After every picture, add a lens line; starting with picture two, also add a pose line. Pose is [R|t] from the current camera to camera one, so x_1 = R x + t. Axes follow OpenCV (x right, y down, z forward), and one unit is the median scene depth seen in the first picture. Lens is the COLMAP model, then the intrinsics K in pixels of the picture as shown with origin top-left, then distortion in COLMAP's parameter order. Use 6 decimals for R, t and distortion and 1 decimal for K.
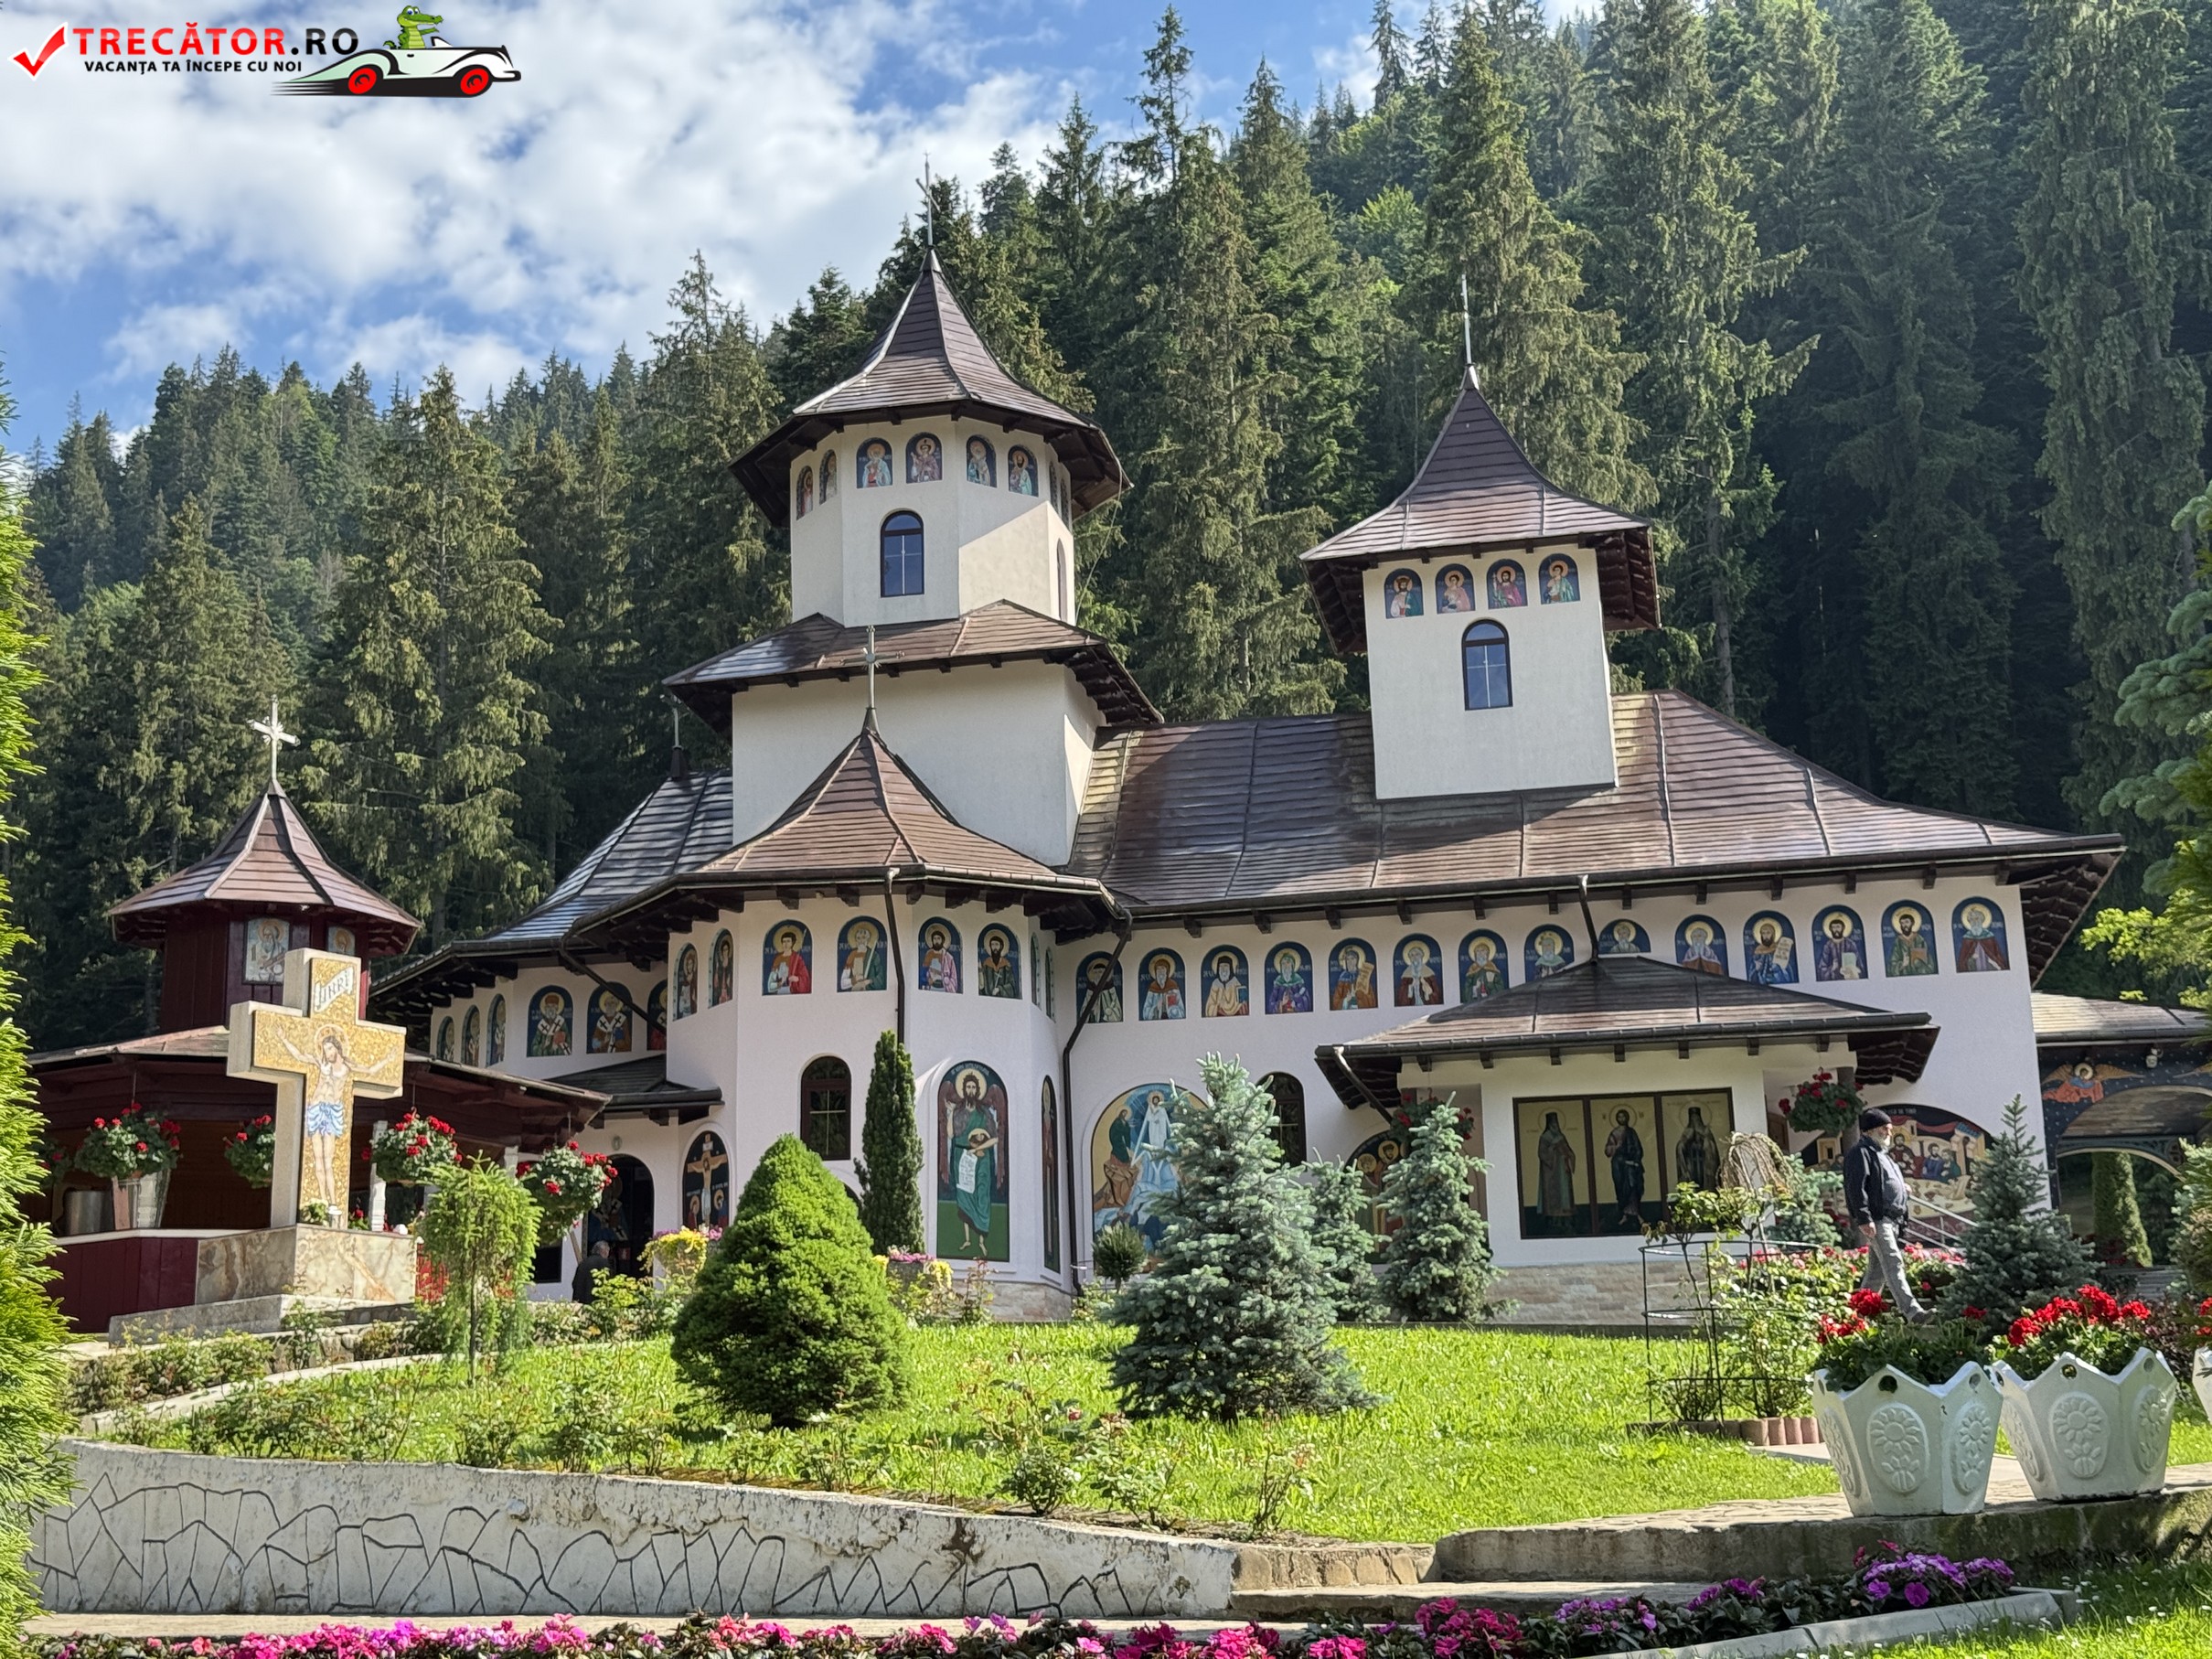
lens RADIAL K [[3059.1, 0, 1110.5], [0, 3059.1, 842.8], [0, 0, 1]] dist [0.177141, -0.287987]
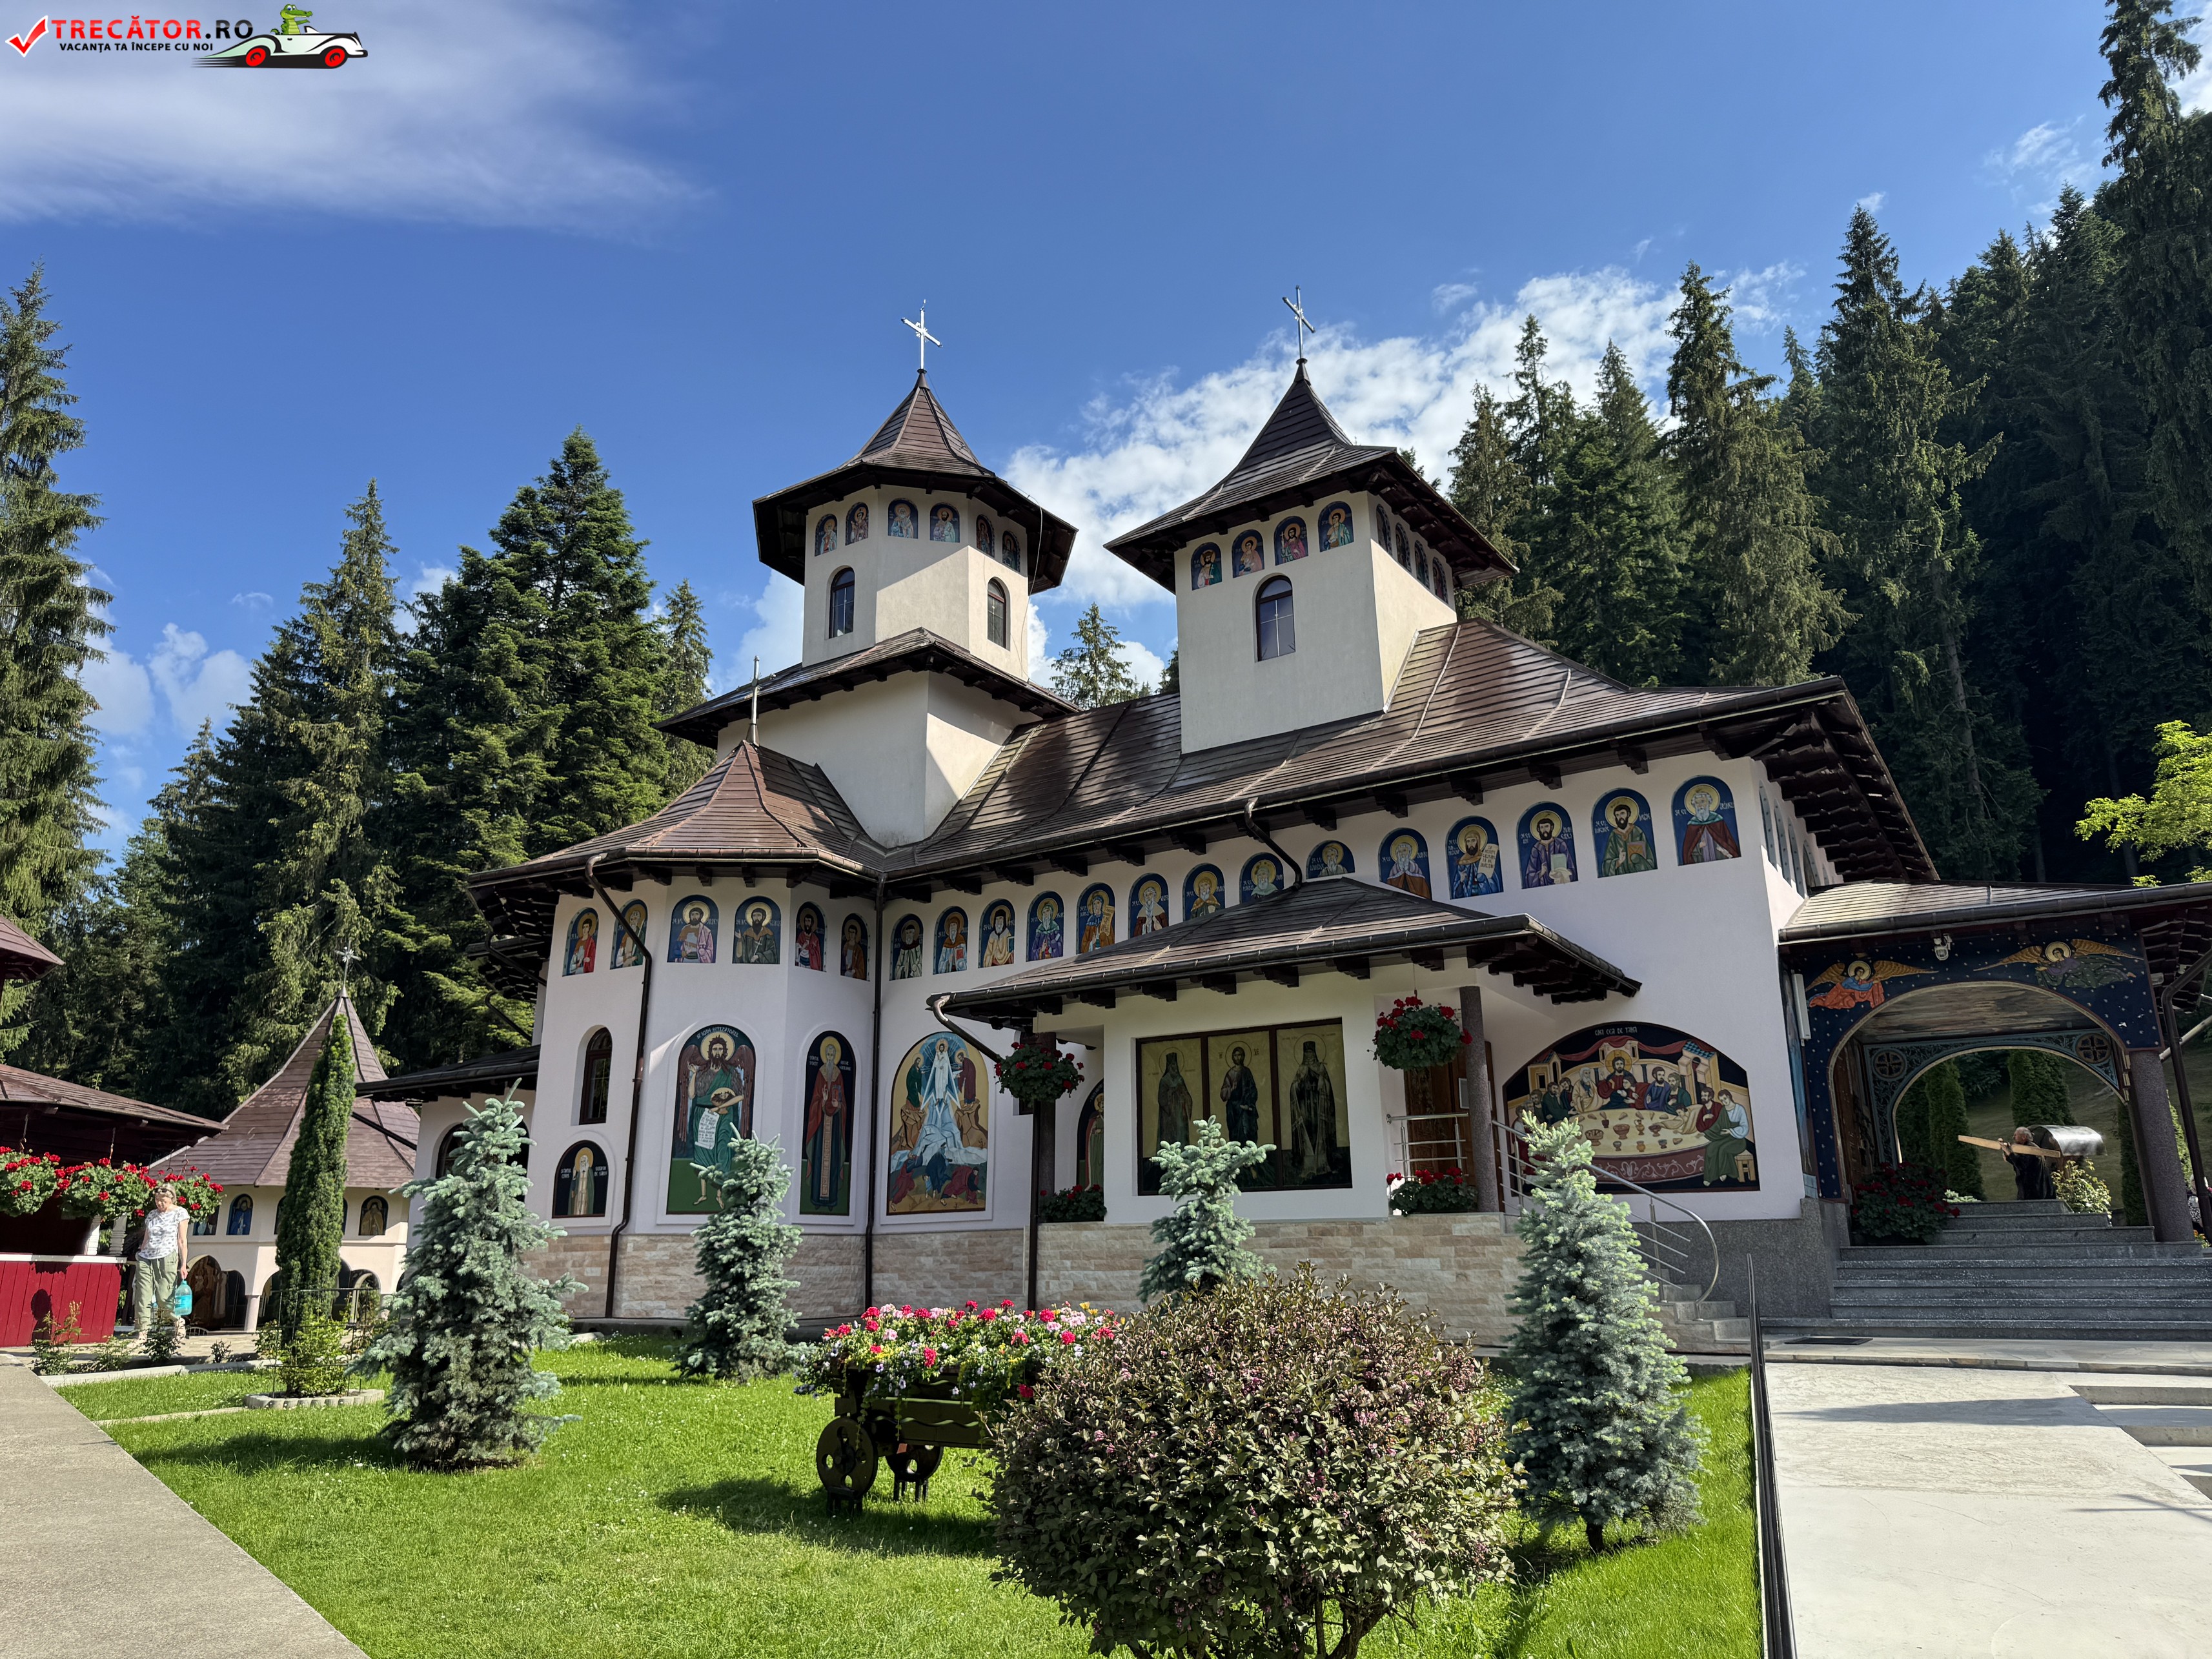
lens RADIAL K [[1551.7, 0, 1083.5], [0, 1551.7, 825.6], [0, 0, 1]] dist [0.139506, -0.217114]
pose [[0.921966, -0.095251, -0.375375, 0.283815], [0.083129, 0.995363, -0.048398, 0.037978], [0.378244, 0.013417, 0.925609, 0.526097]]
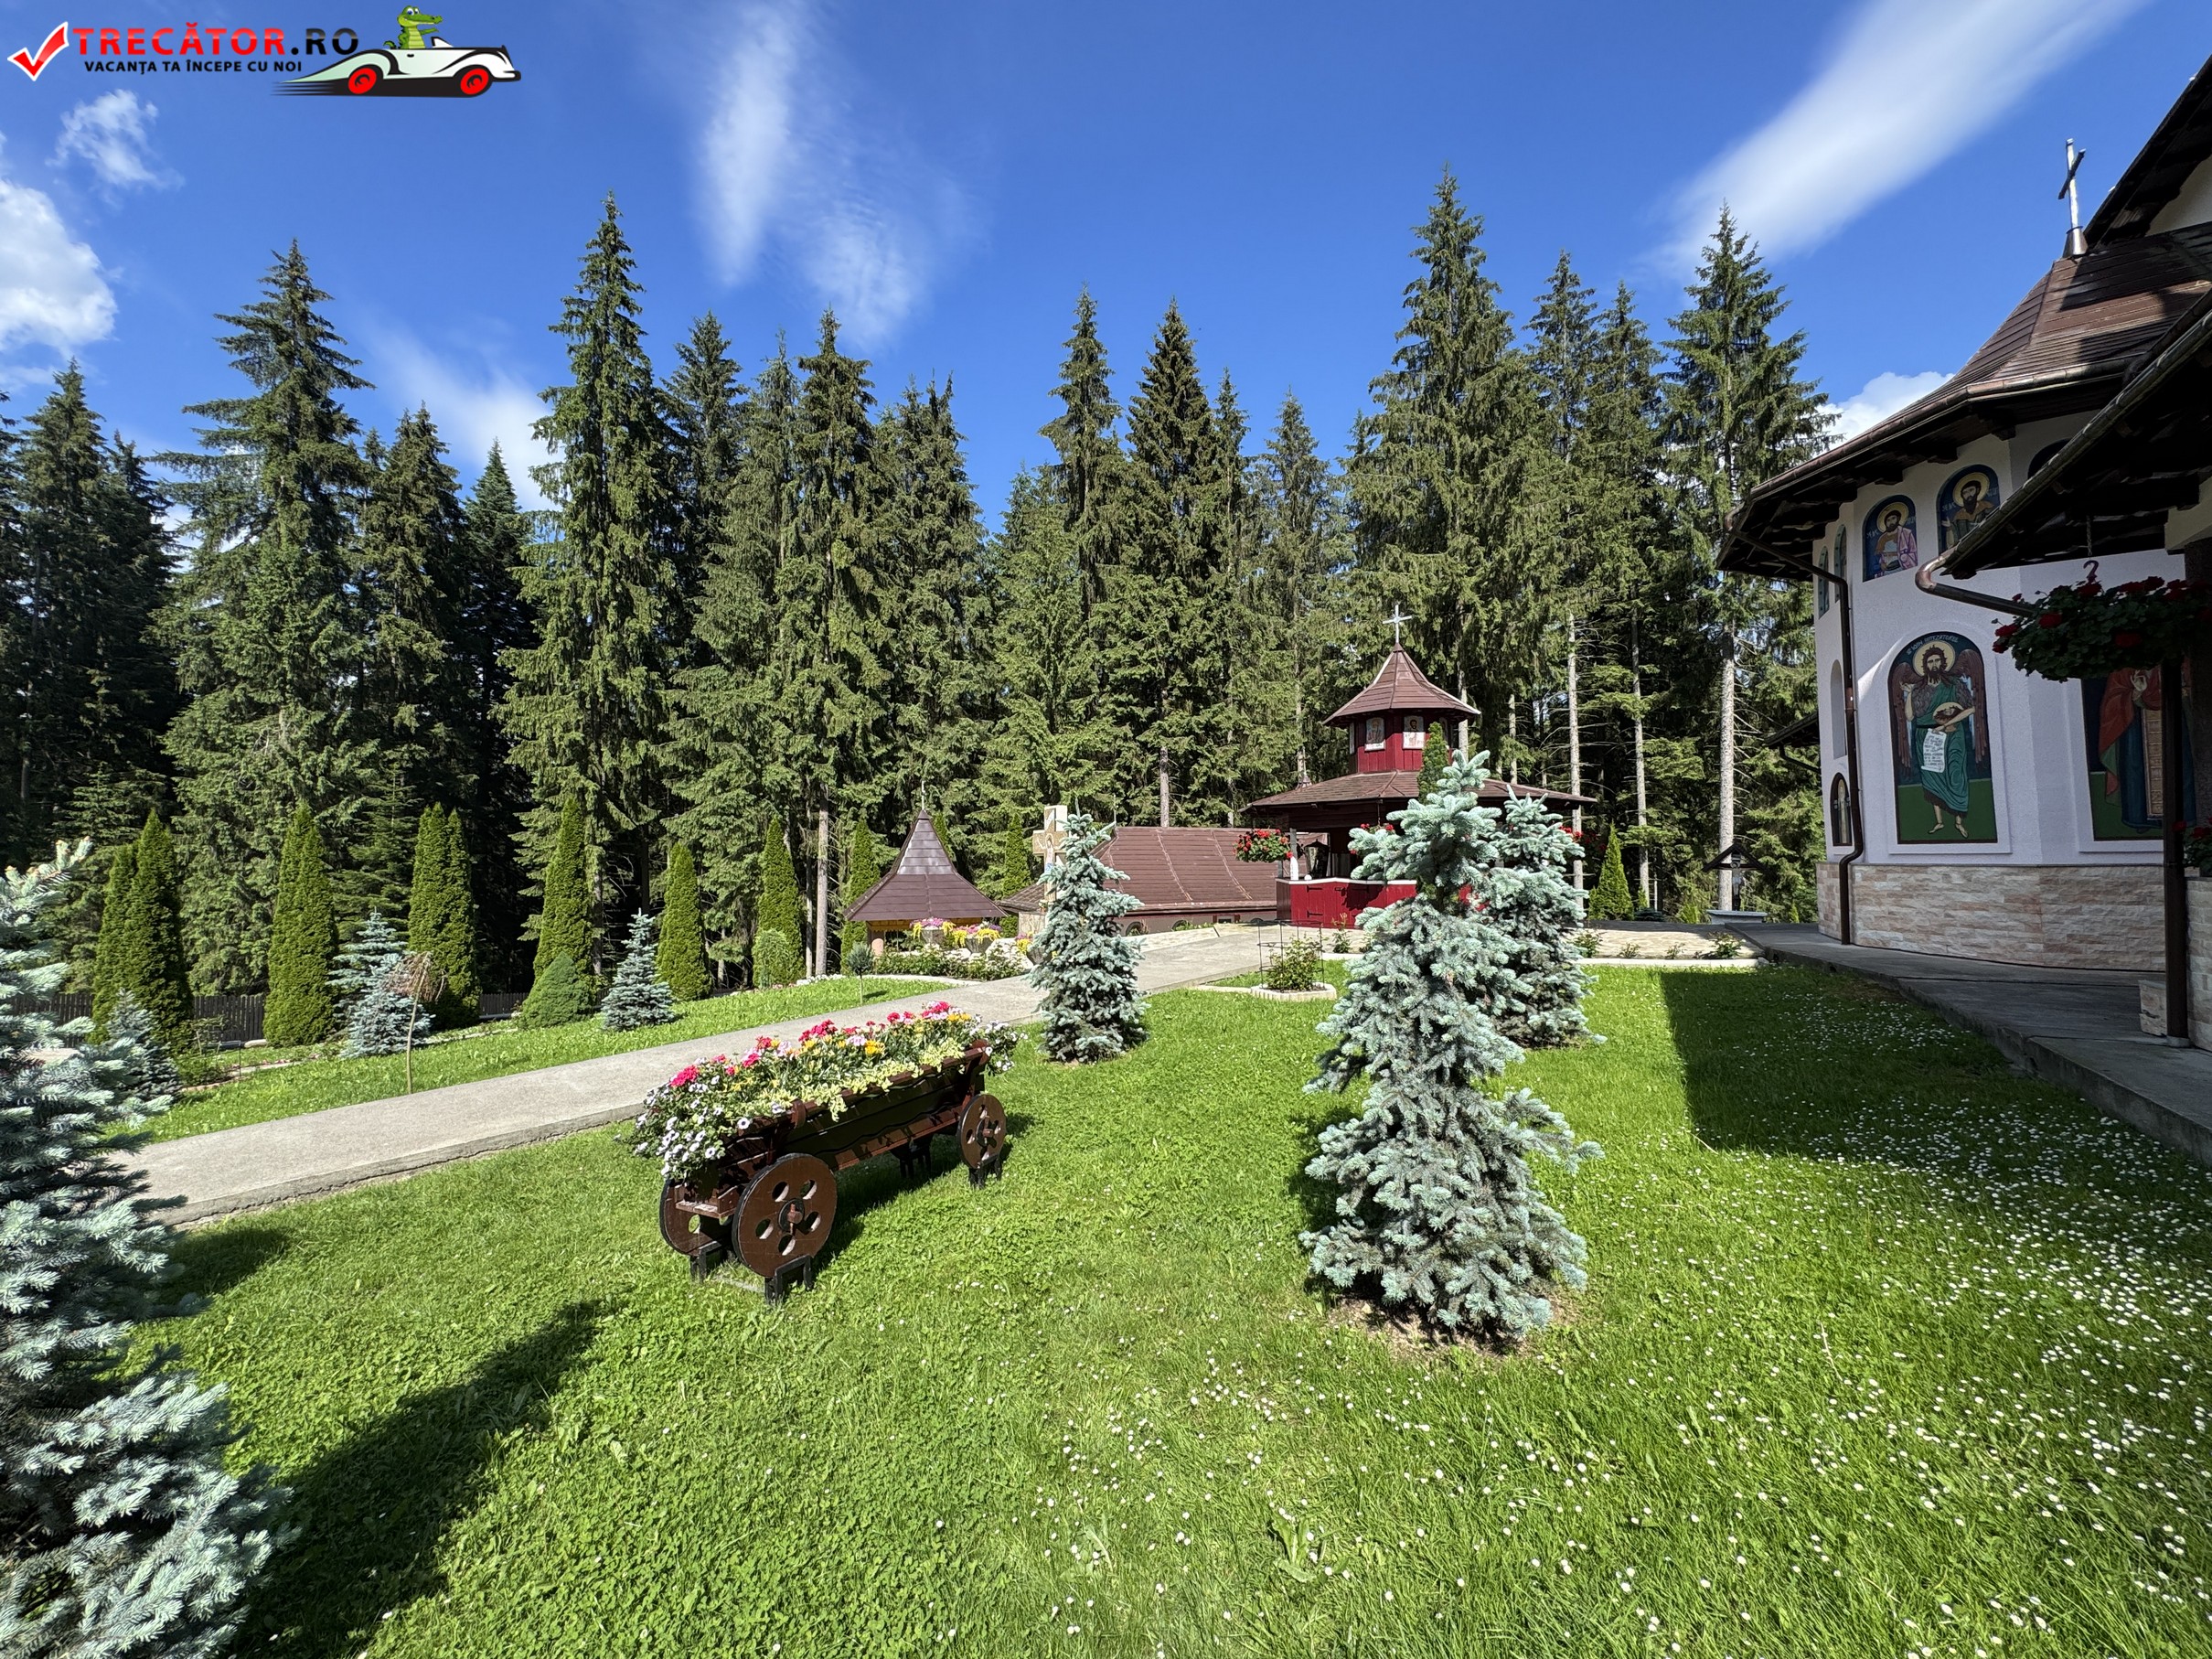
lens RADIAL K [[884.3, 0, 1121.5], [0, 884.3, 817.5], [0, 0, 1]] dist [0.005678, -0.000333]
pose [[-0.310439, -0.025873, -0.950241, 0.285575], [0.248984, 0.962517, -0.107549, 0.091593], [0.917406, -0.269983, -0.292361, 0.822600]]
